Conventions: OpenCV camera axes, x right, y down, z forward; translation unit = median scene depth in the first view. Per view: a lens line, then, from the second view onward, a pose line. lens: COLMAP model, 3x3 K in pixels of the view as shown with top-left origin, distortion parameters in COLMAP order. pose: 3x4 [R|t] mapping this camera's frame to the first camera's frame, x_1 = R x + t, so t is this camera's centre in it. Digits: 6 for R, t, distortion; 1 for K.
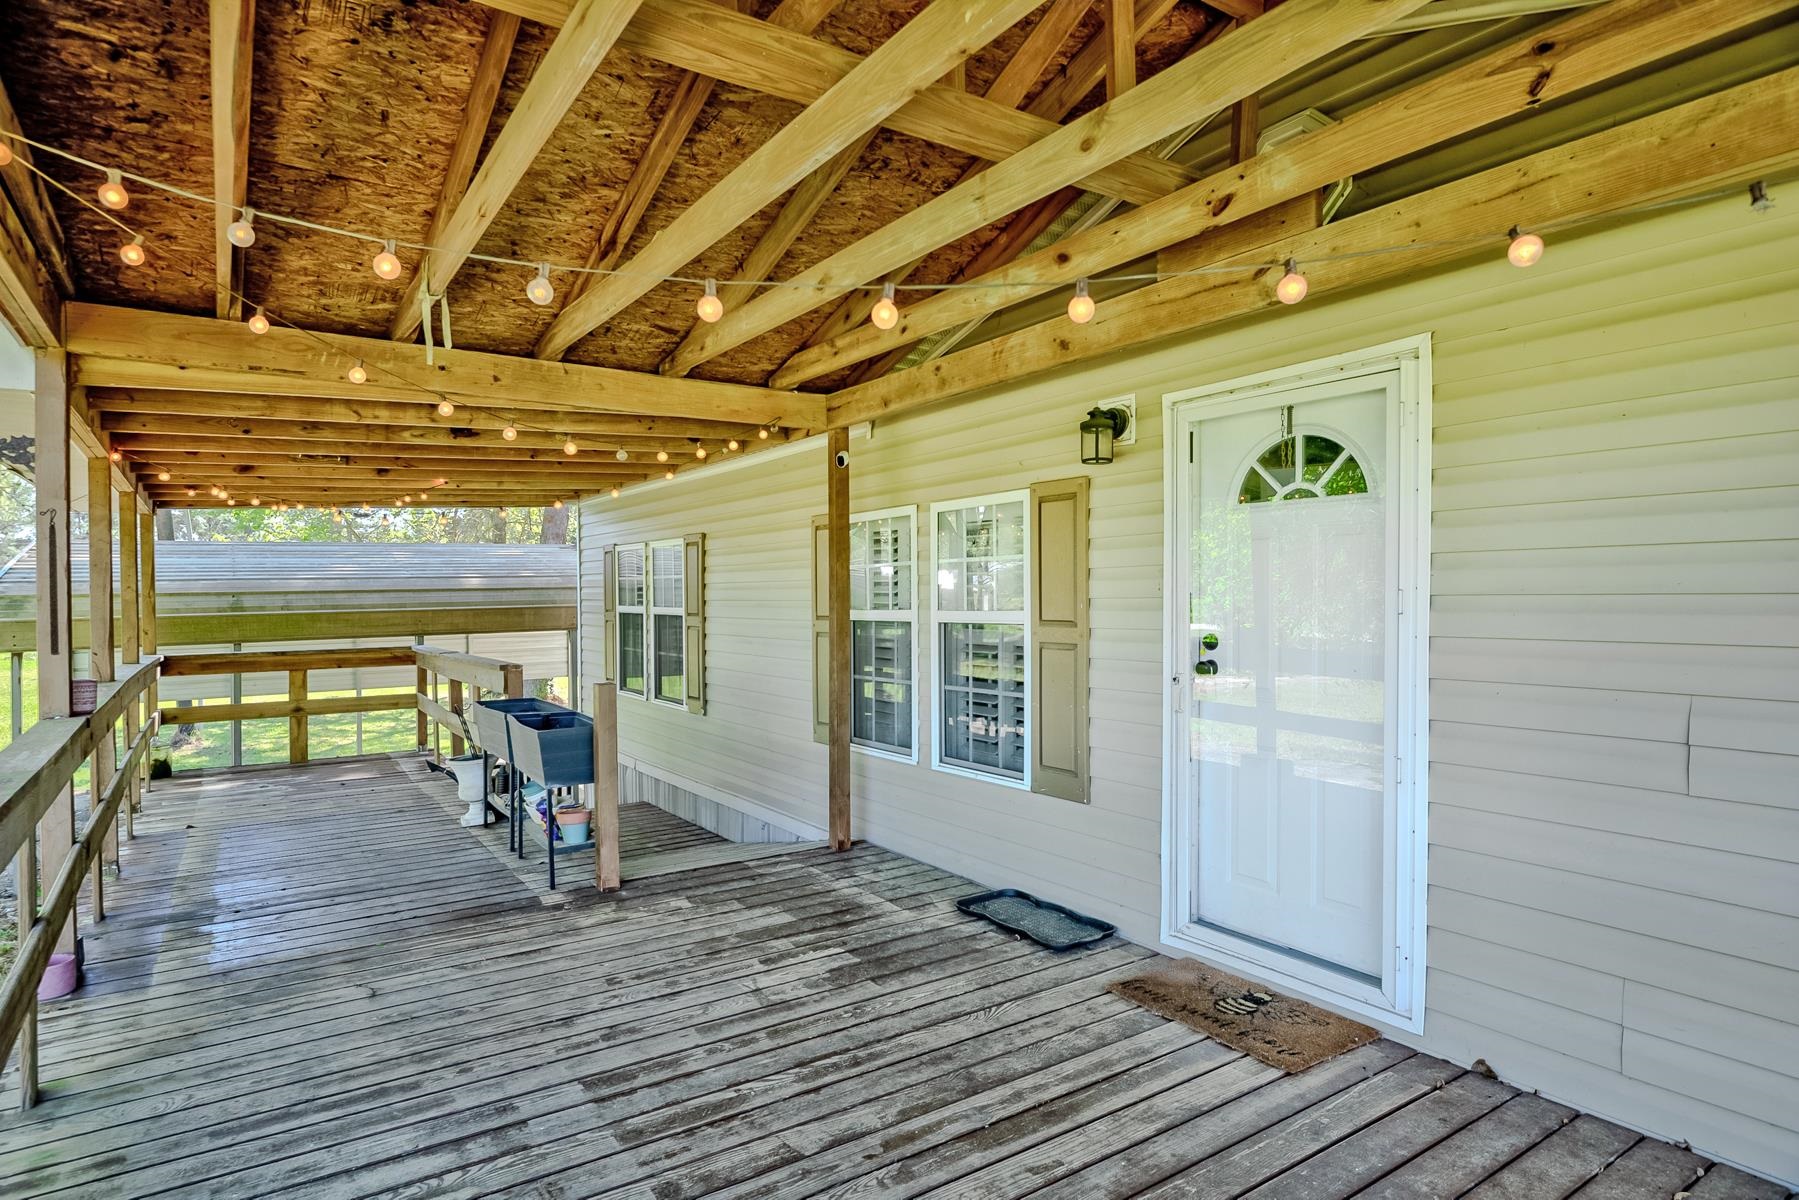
lens RADIAL K [[1001.8, 0, 898.4], [0, 1001.8, 600.2], [0, 0, 1]] dist [0.001090, 0.000157]
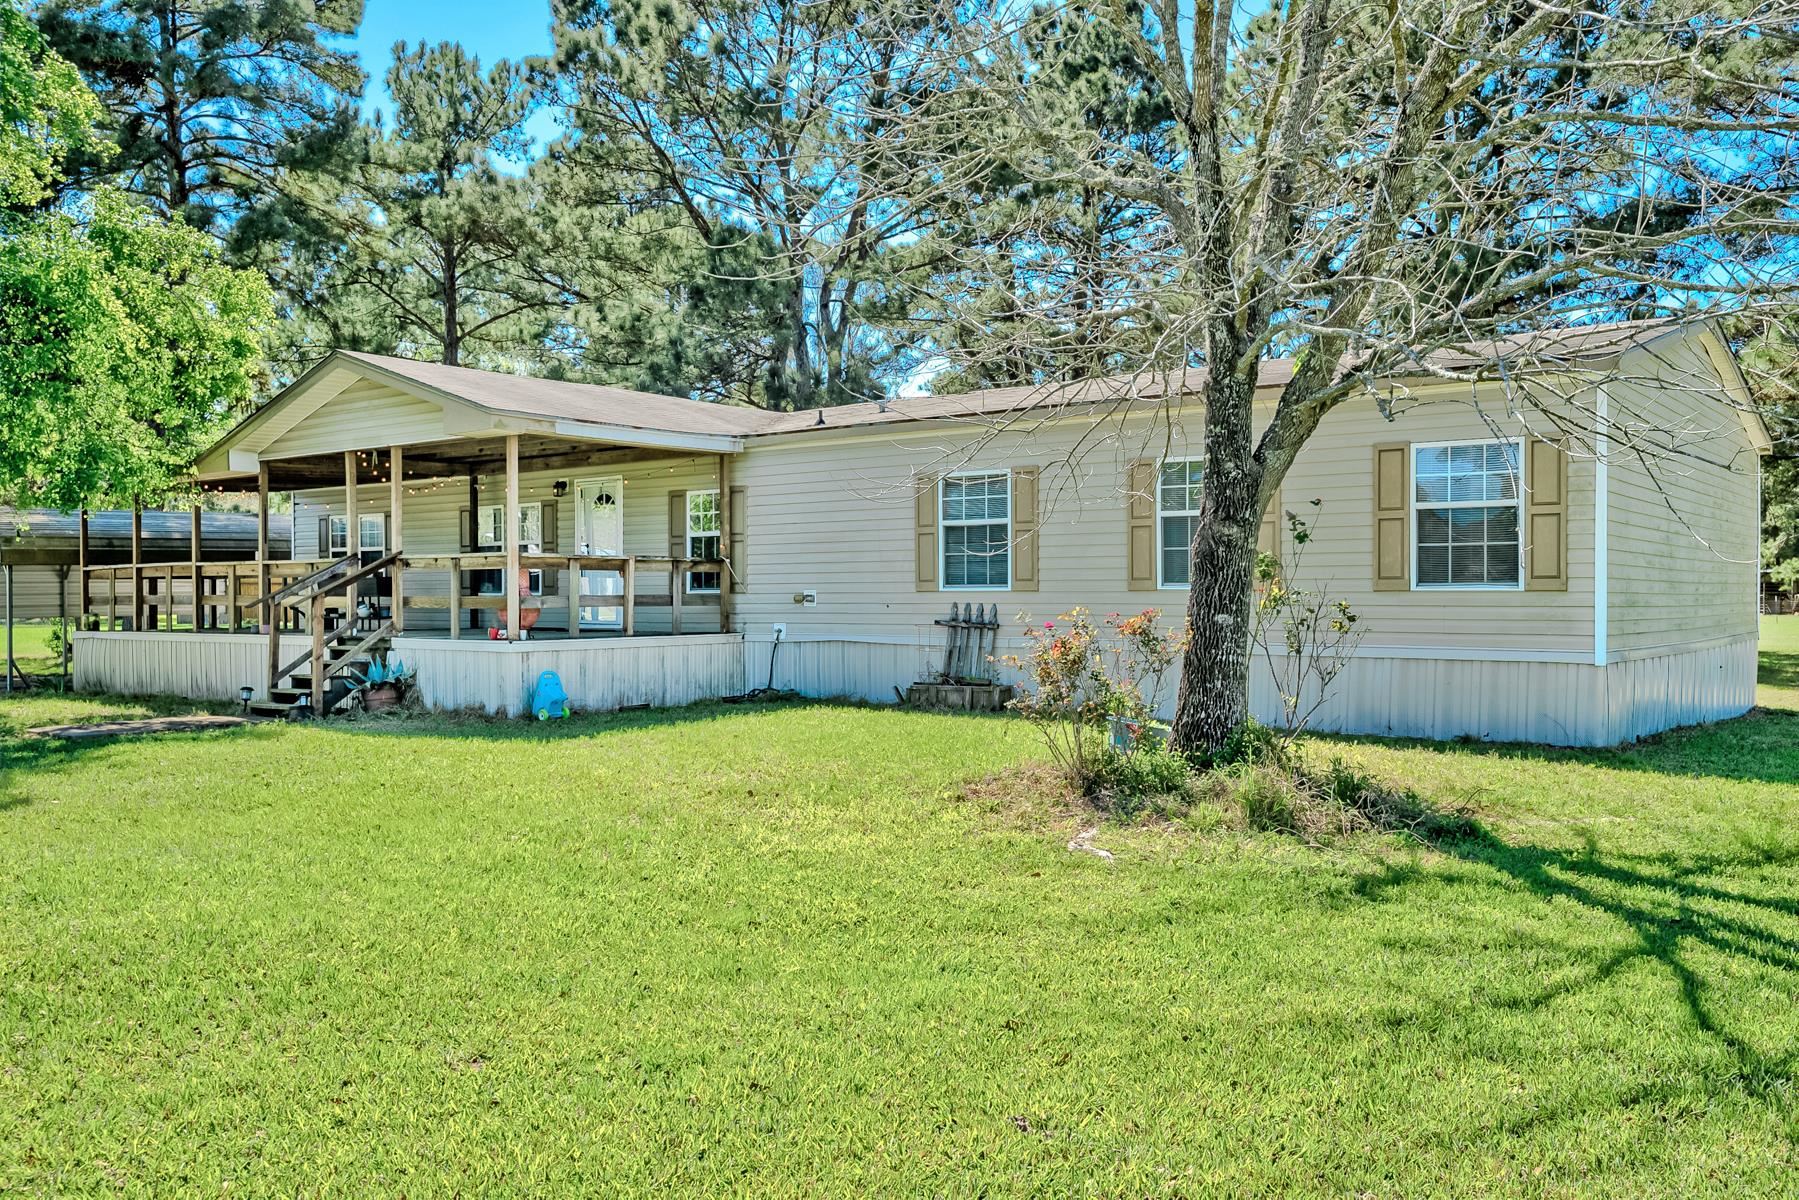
lens RADIAL K [[1435.0, 0, 904.1], [0, 1435.0, 596.5], [0, 0, 1]] dist [0.008423, 0.000446]
pose [[0.950590, 0.008176, 0.310341, -0.218294], [-0.004175, 0.999899, -0.013553, 0.288358], [-0.310421, 0.011587, 0.950529, -4.310215]]
